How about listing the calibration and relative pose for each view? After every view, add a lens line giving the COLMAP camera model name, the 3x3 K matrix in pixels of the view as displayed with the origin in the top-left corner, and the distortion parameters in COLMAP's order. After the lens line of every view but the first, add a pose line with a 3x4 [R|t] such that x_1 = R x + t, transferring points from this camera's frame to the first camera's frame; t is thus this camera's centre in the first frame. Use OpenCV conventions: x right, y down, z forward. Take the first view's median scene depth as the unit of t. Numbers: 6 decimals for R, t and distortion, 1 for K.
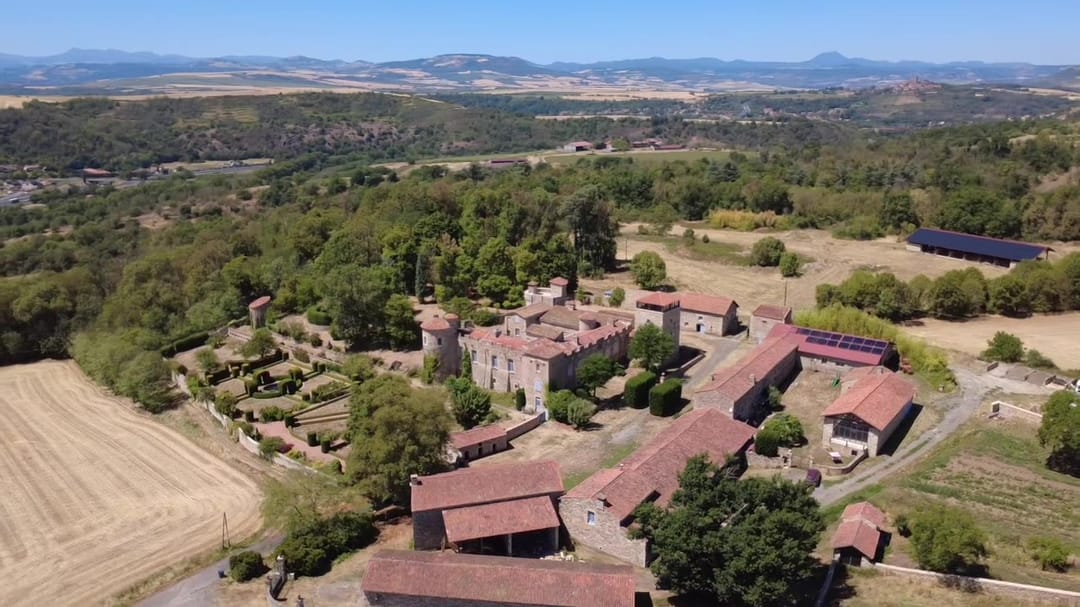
lens RADIAL K [[817.4, 0, 540.0], [0, 817.4, 303.5], [0, 0, 1]] dist [-0.002701, 0.004886]
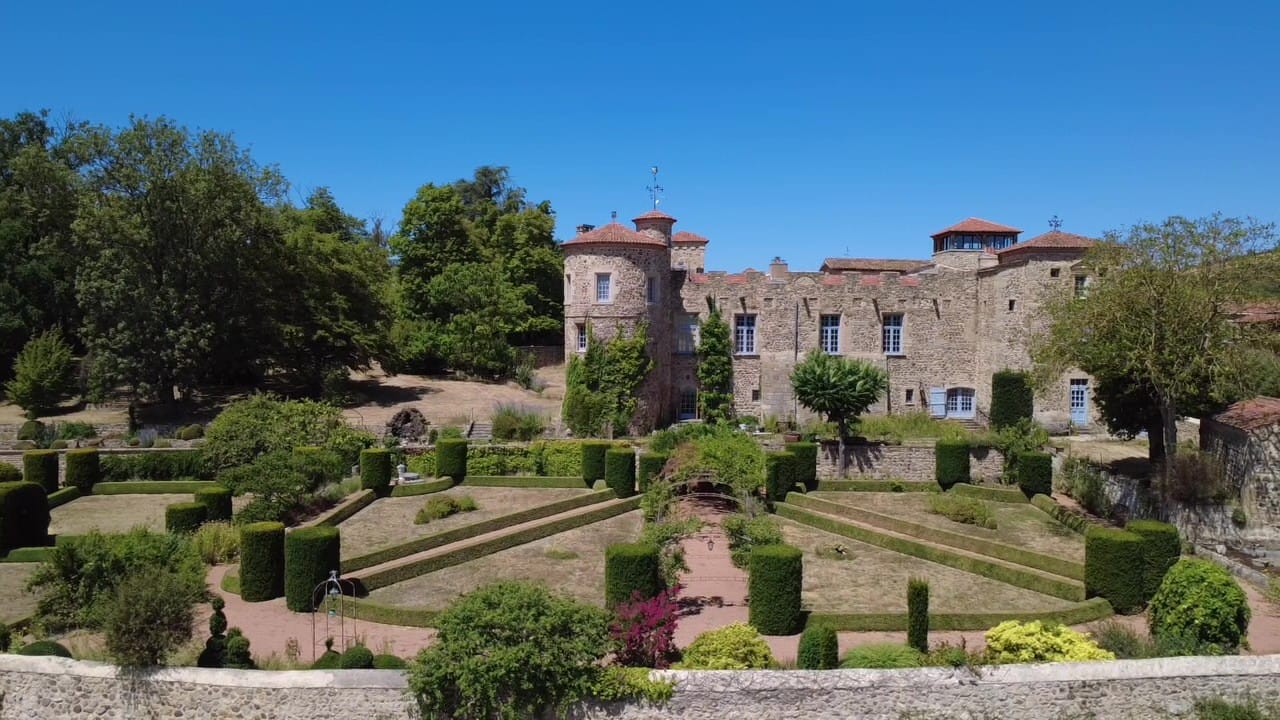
lens RADIAL K [[968.7, 0, 640.0], [0, 968.7, 360.0], [0, 0, 1]] dist [-0.002701, 0.004886]
pose [[0.777750, -0.003452, 0.628564, -0.294941], [0.150124, 0.972066, -0.180417, 0.114333], [-0.610383, 0.234682, 0.756543, 0.612042]]
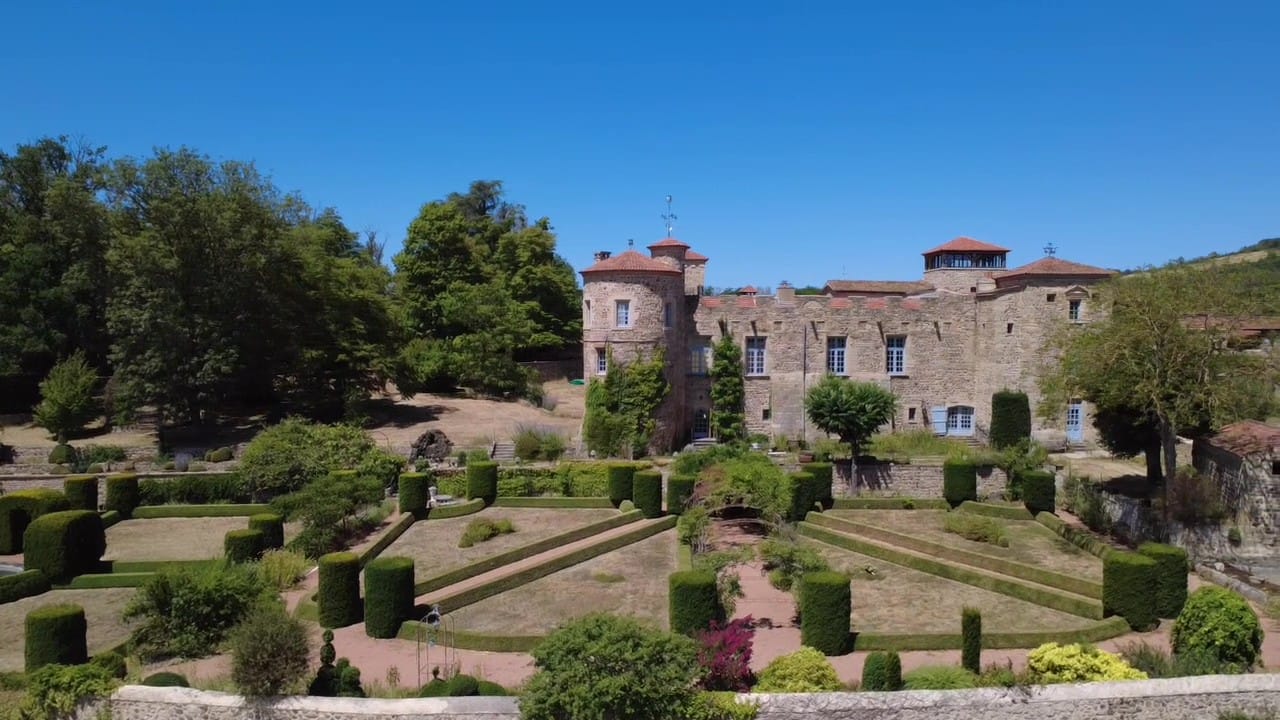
lens RADIAL K [[968.7, 0, 640.0], [0, 968.7, 360.0], [0, 0, 1]] dist [-0.002701, 0.004886]
pose [[0.759465, -0.006388, 0.650517, -0.314009], [0.159783, 0.971153, -0.177006, 0.107495], [-0.630620, 0.238371, 0.738578, 0.610052]]
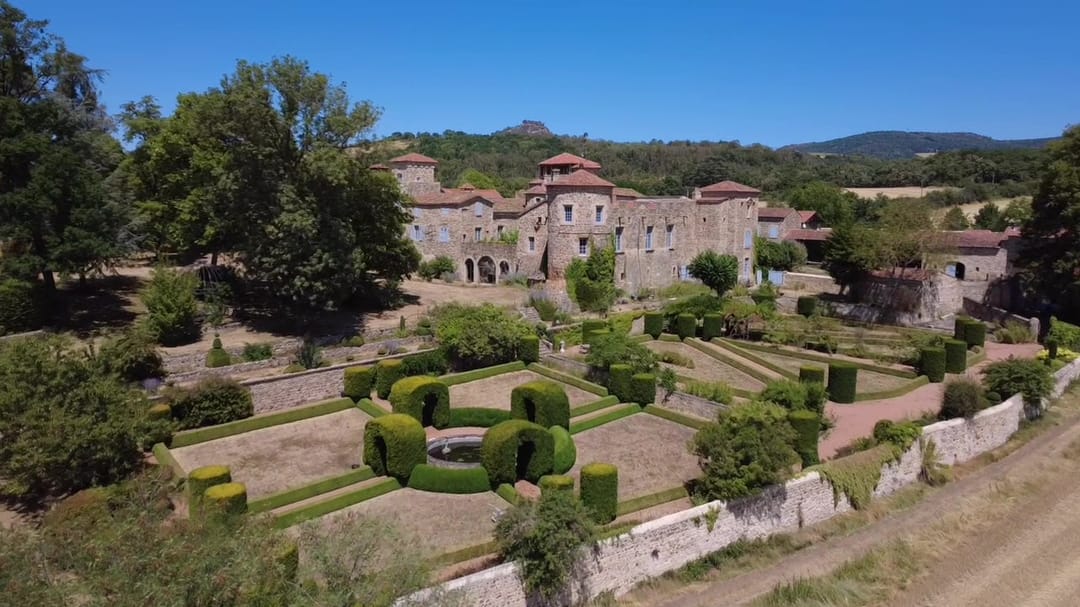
lens RADIAL K [[817.4, 0, 540.0], [0, 817.4, 303.5], [0, 0, 1]] dist [-0.002701, 0.004886]
pose [[0.067580, -0.114916, 0.991074, -0.510533], [0.248410, 0.964001, 0.094838, 0.034413], [-0.966295, 0.239784, 0.093693, 0.838980]]
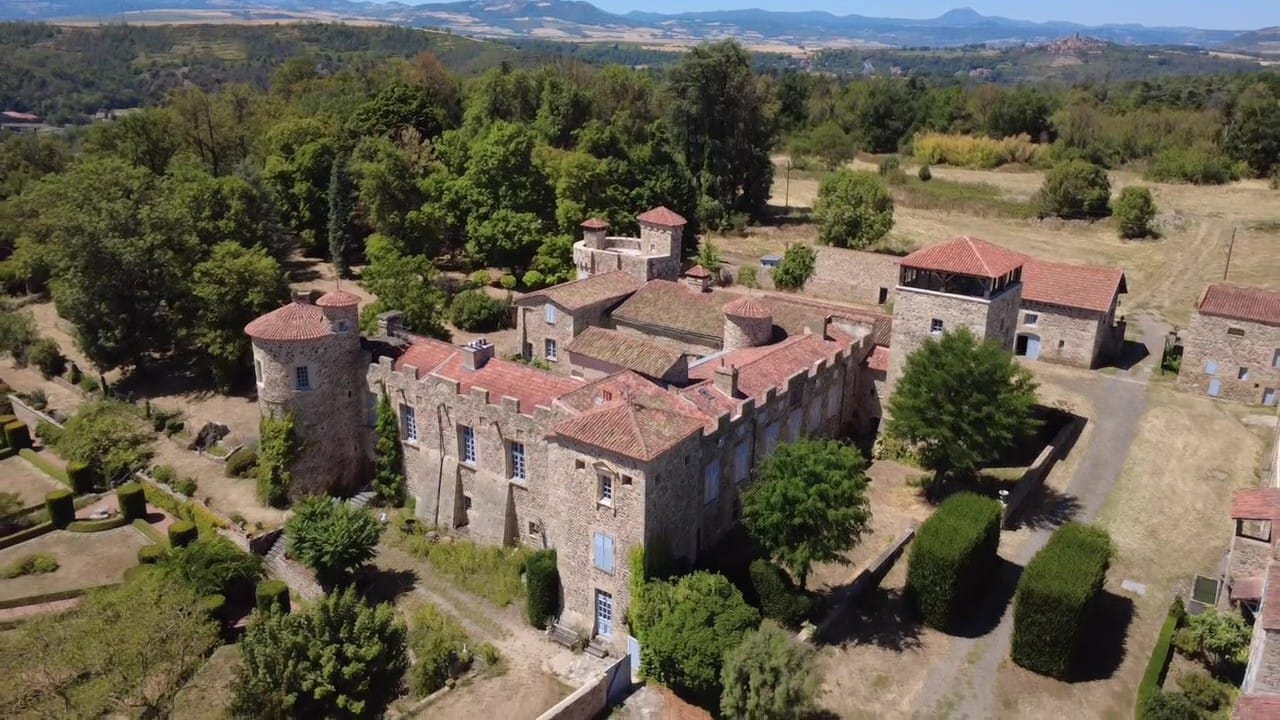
lens RADIAL K [[968.7, 0, 640.0], [0, 968.7, 360.0], [0, 0, 1]] dist [-0.002701, 0.004886]
pose [[0.999366, 0.015345, 0.032127, -0.001424], [-0.017139, 0.998264, 0.056358, 0.013236], [-0.031207, -0.056873, 0.997894, 0.512023]]
